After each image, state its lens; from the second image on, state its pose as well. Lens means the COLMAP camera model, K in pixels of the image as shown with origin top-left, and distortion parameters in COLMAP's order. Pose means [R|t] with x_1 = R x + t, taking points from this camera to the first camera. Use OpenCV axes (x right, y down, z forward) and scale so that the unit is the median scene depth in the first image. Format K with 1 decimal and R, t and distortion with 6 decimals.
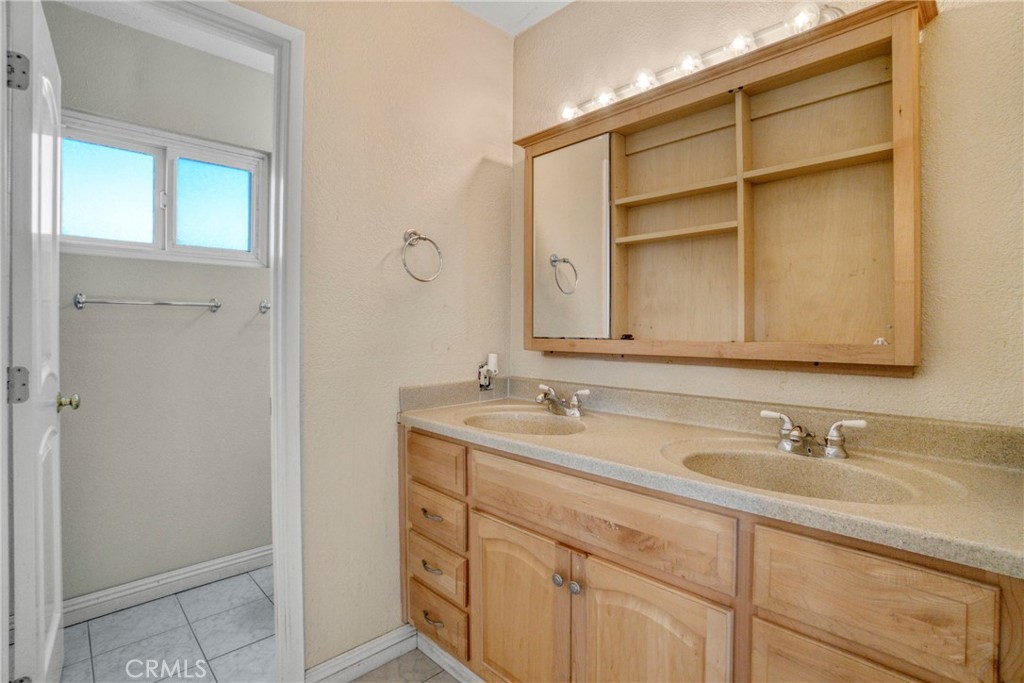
lens RADIAL K [[489.4, 0, 511.3], [0, 489.4, 335.0], [0, 0, 1]] dist [-0.068429, 0.015717]
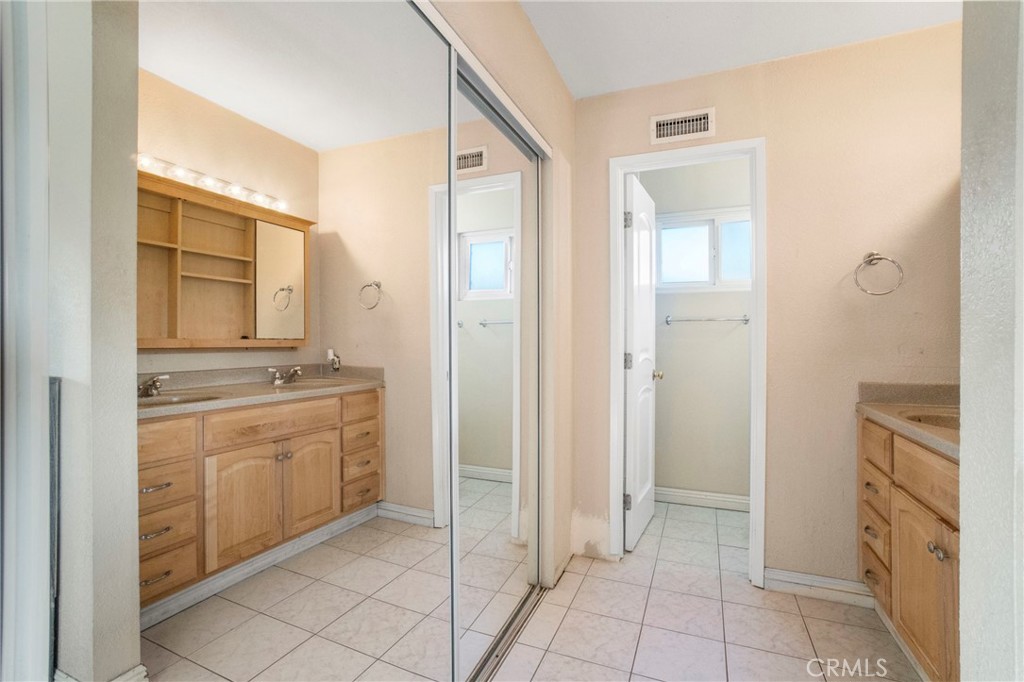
lens RADIAL K [[469.9, 0, 512.0], [0, 469.9, 341.0], [0, 0, 1]] dist [0.000446, 0.000020]
pose [[0.394766, 0.001322, -0.918781, 0.554737], [-0.003388, 0.999994, -0.000017, 0.008361], [0.918775, 0.003120, 0.394769, -0.290283]]
